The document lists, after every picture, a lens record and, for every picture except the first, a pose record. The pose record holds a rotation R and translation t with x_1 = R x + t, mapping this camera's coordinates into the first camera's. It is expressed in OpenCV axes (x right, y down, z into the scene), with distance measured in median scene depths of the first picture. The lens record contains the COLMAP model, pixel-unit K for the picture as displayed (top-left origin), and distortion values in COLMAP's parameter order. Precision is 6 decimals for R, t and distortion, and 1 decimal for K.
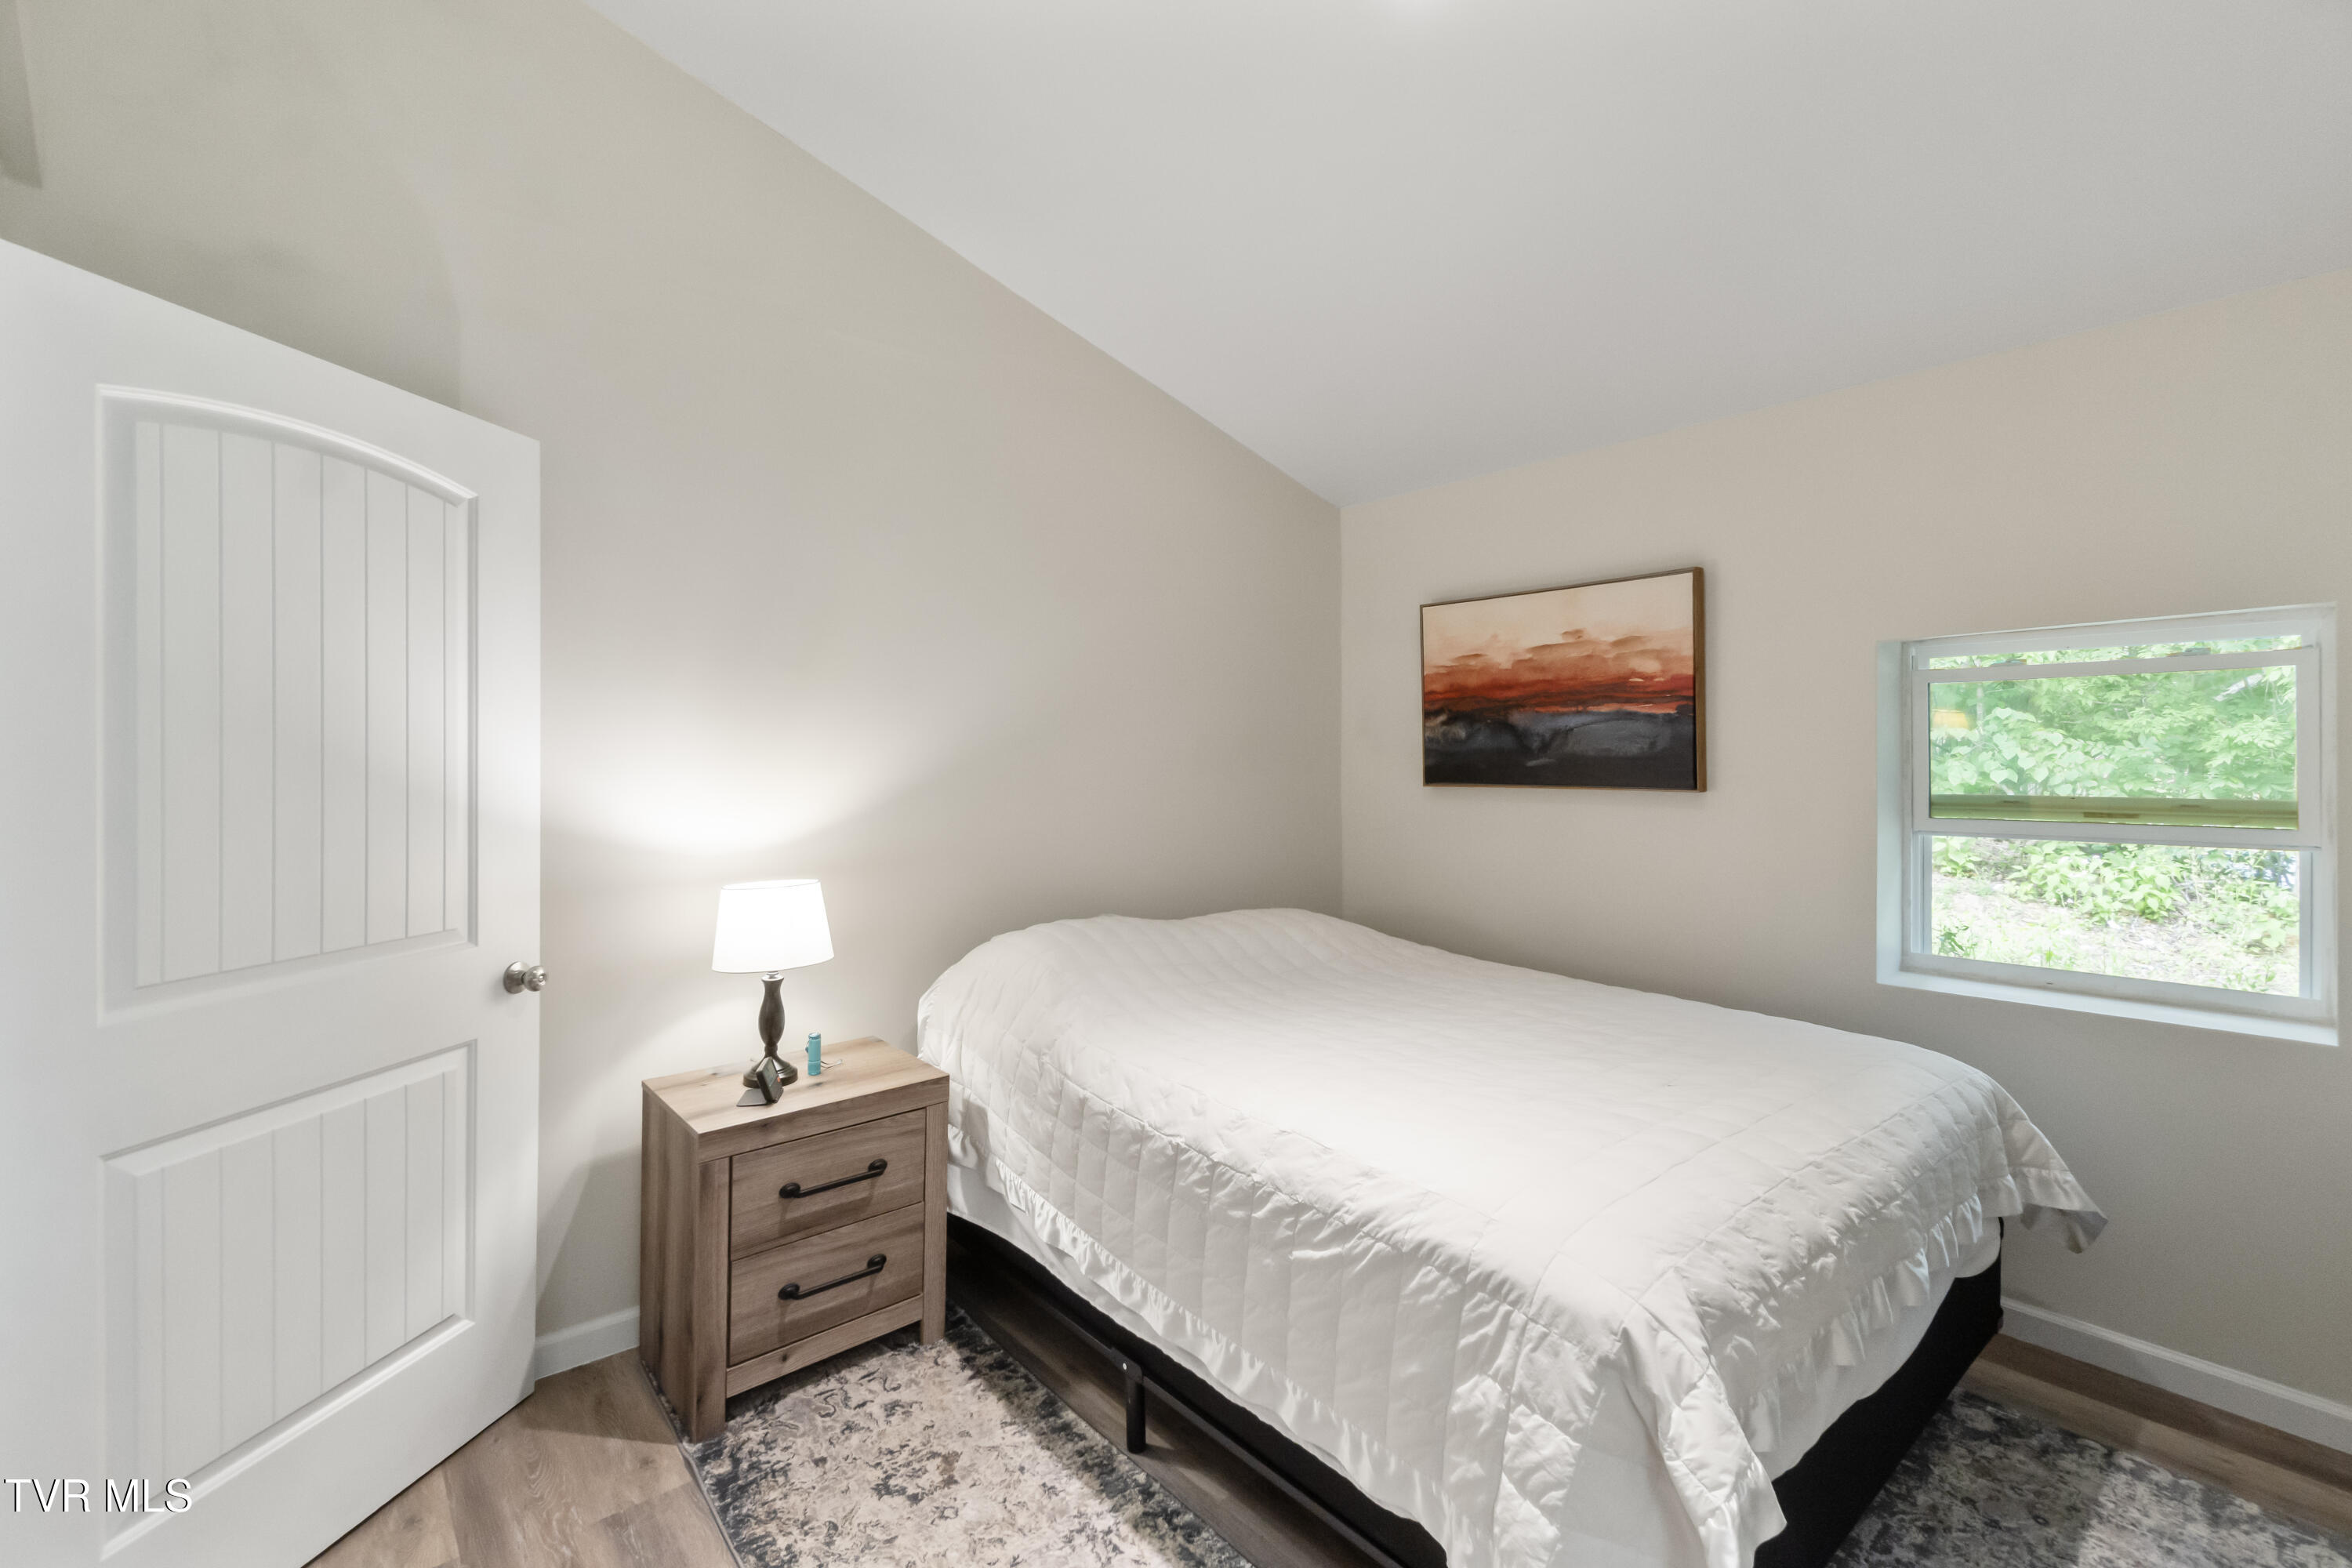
lens RADIAL K [[1022.1, 0, 1184.0], [0, 1022.1, 768.4], [0, 0, 1]] dist [-0.000595, 0.000156]
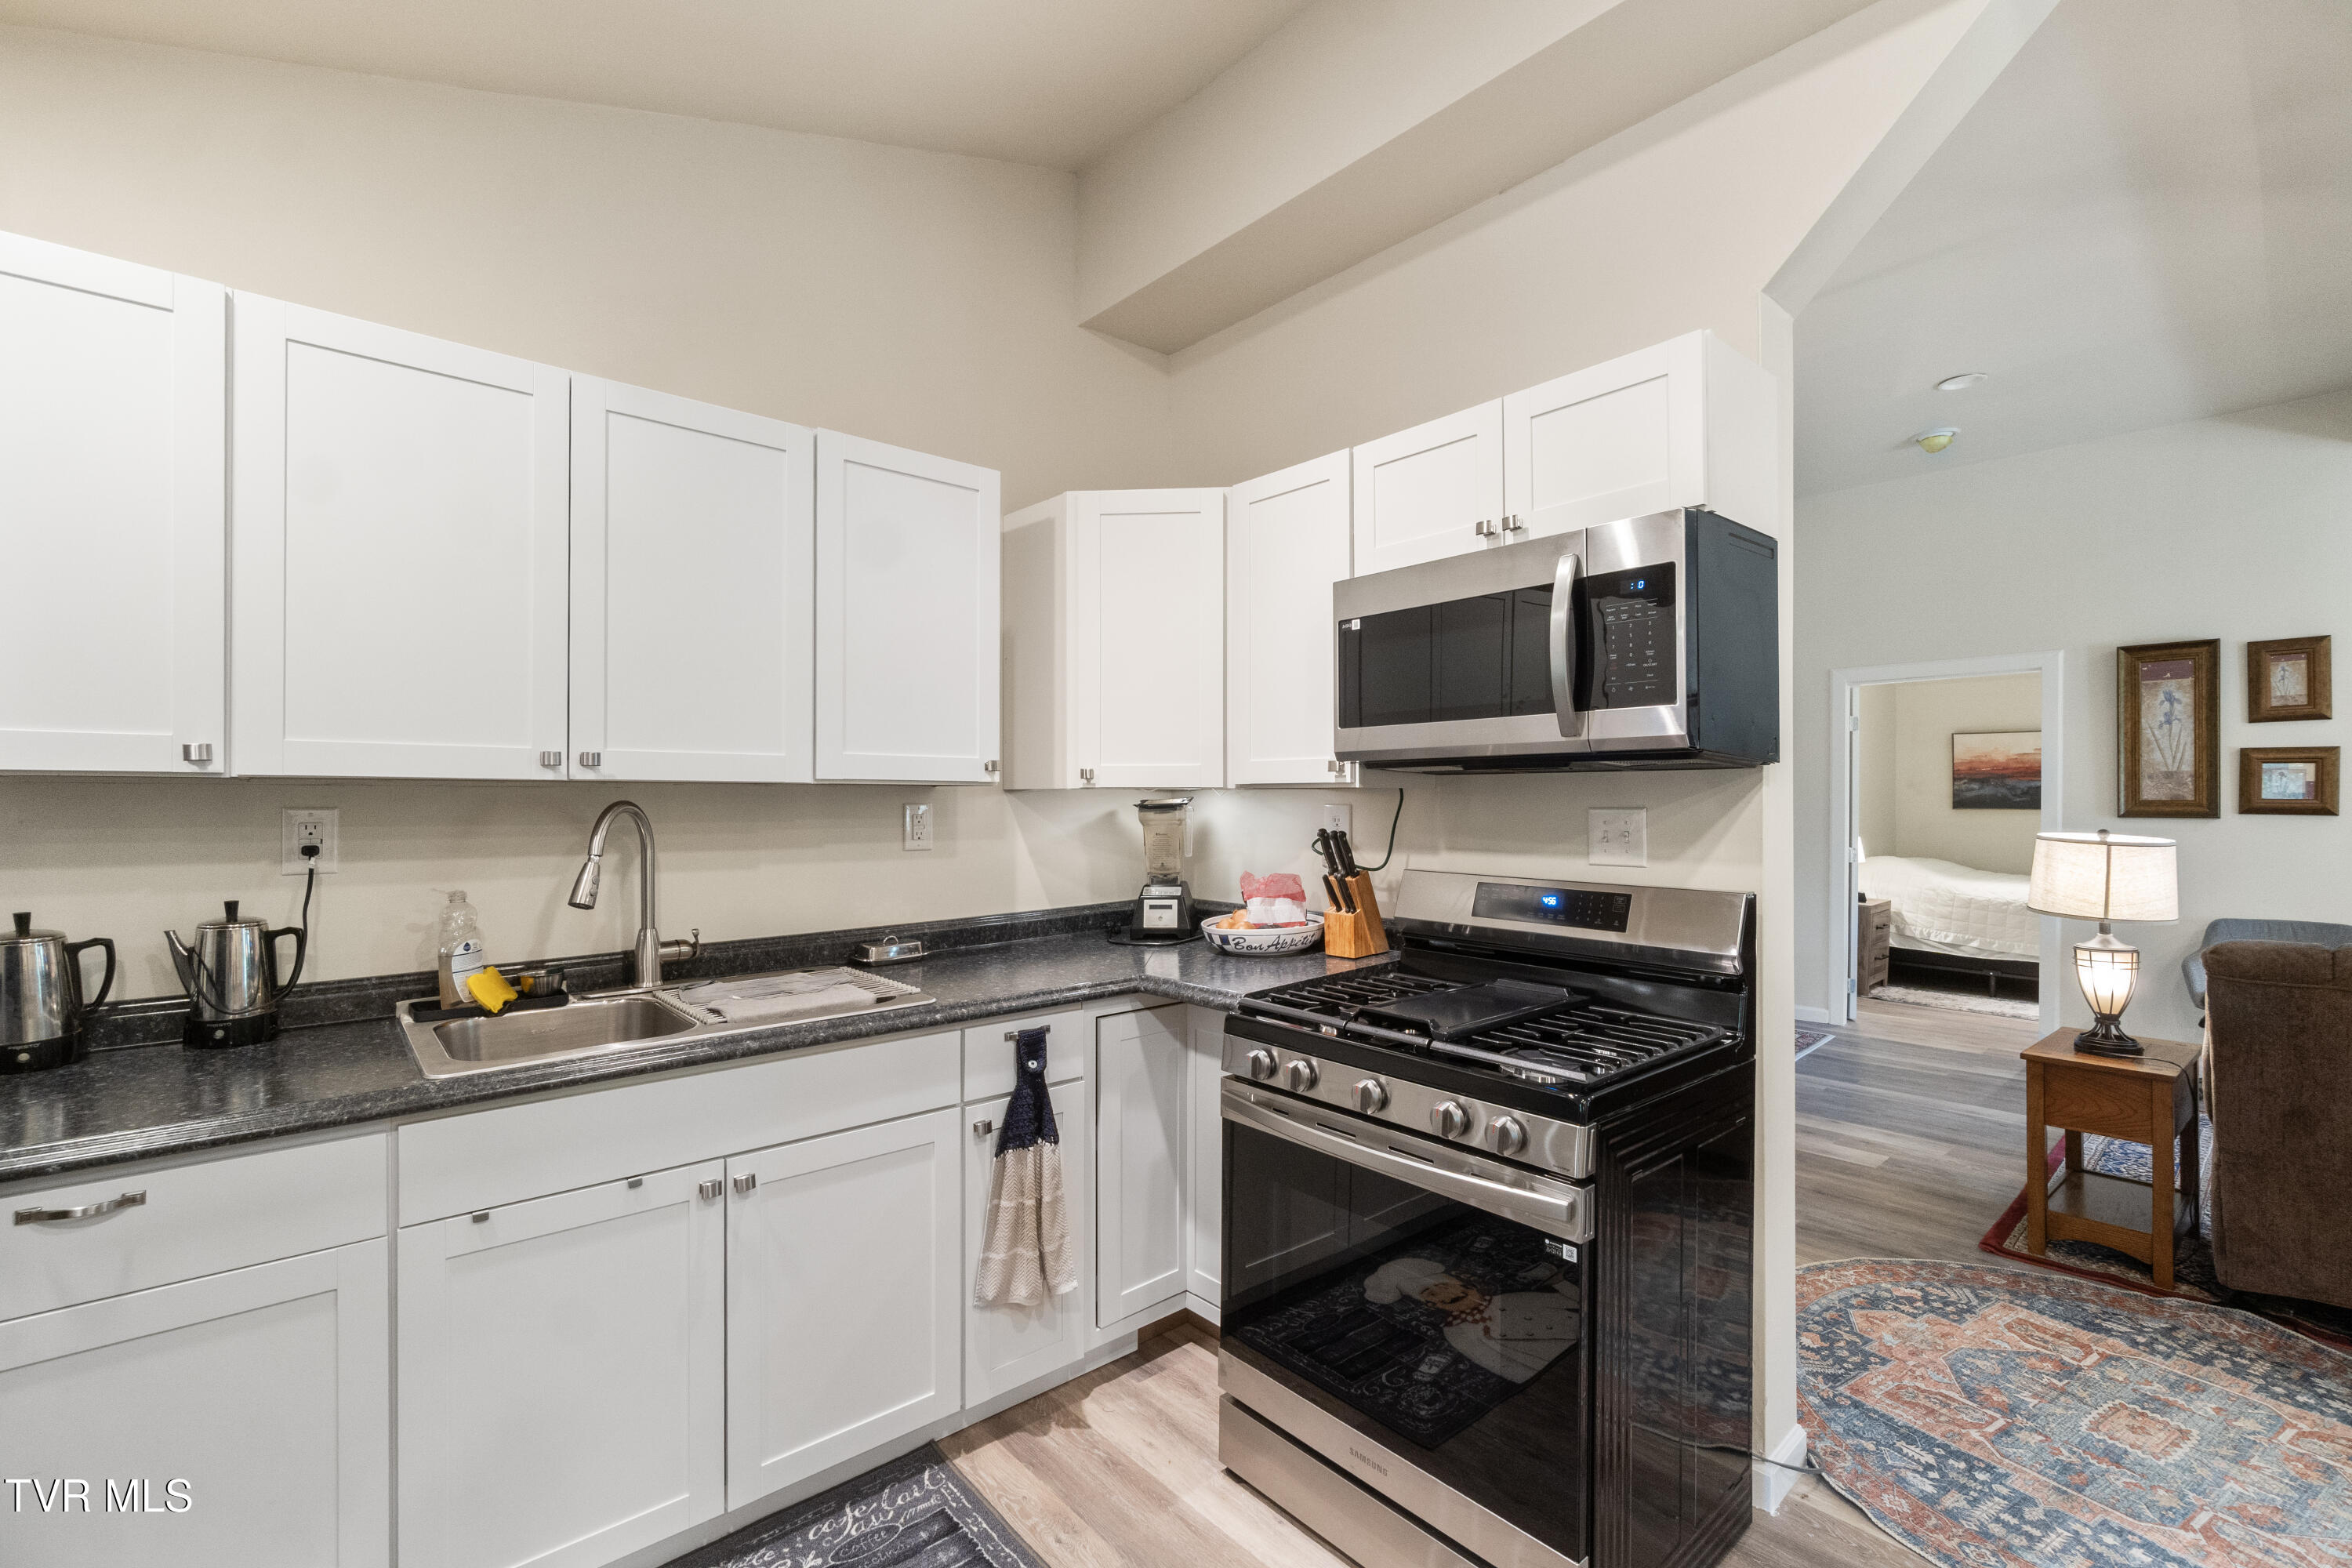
lens RADIAL K [[1014.5, 0, 1175.2], [0, 1014.5, 796.3], [0, 0, 1]] dist [-0.001445, 0.000162]
pose [[0.999970, 0.003461, 0.006937, -2.532236], [-0.003424, 0.999980, -0.005350, 0.009199], [-0.006955, 0.005326, 0.999962, -2.146430]]
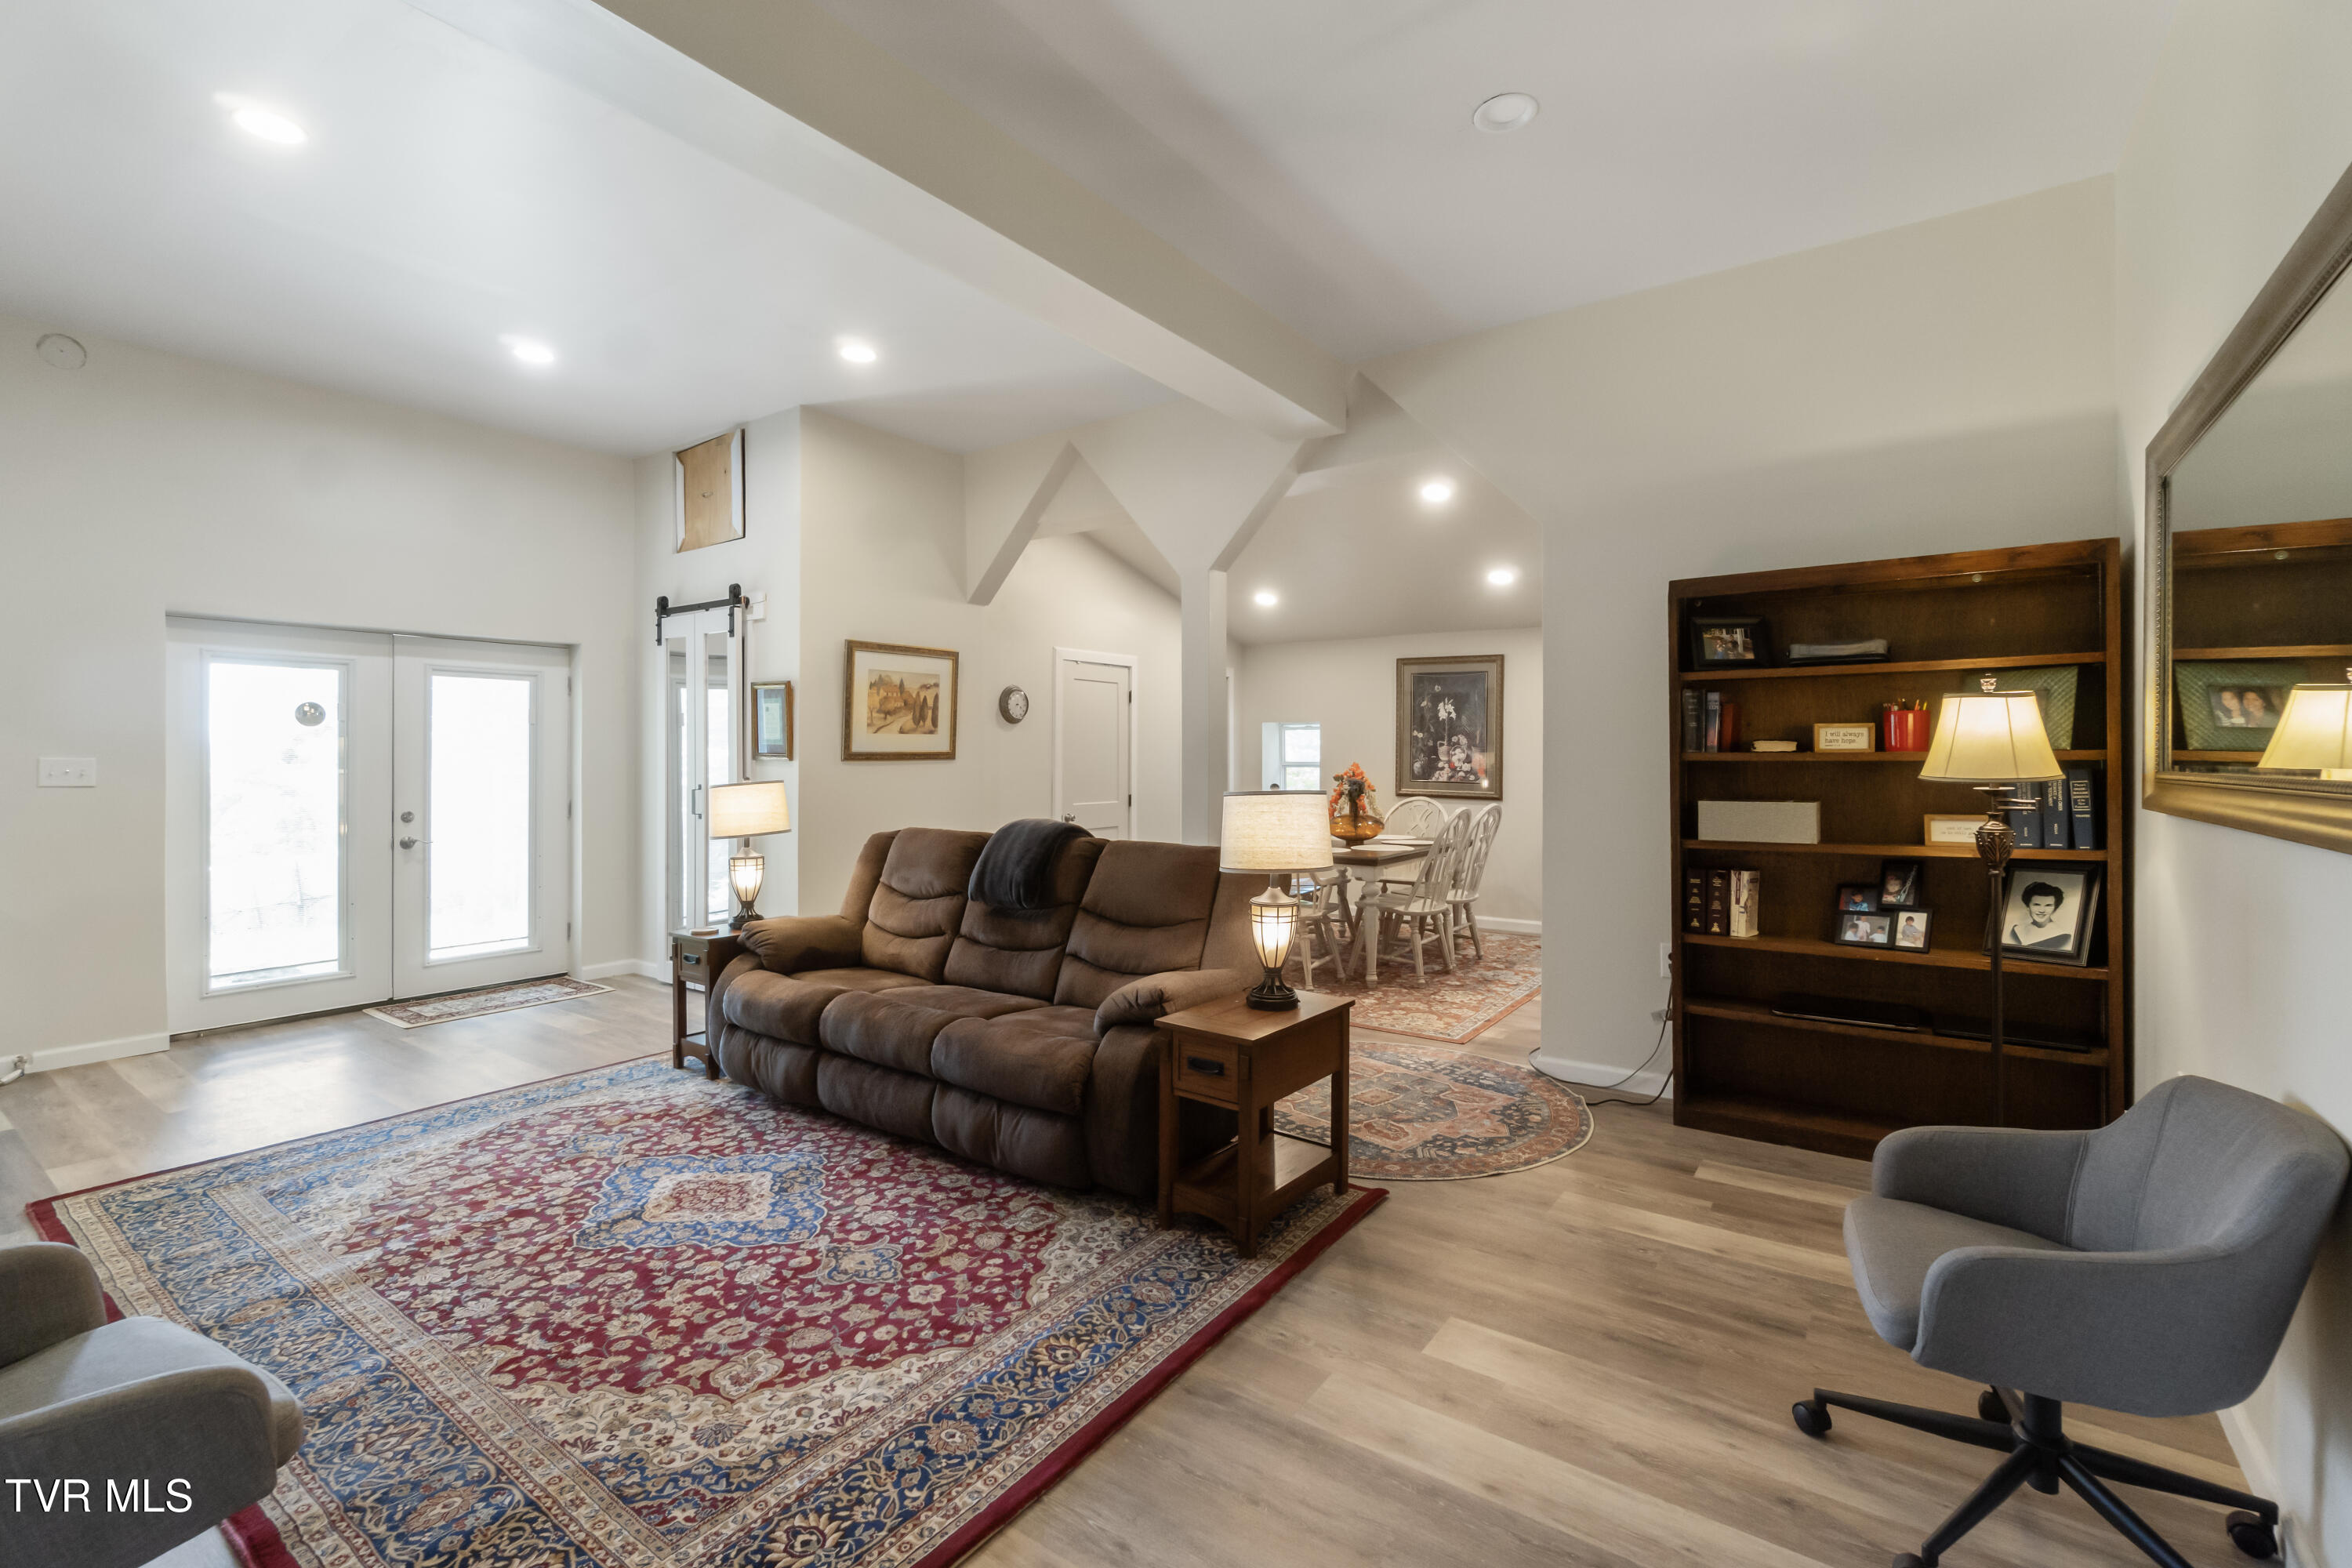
lens RADIAL K [[1024.9, 0, 1177.7], [0, 1024.9, 757.0], [0, 0, 1]] dist [-0.000851, 0.000124]
pose [[-0.971924, 0.001239, -0.235292, -0.880439], [0.000194, 0.999990, 0.004464, 0.001431], [0.235295, 0.004294, -0.971914, 0.425598]]
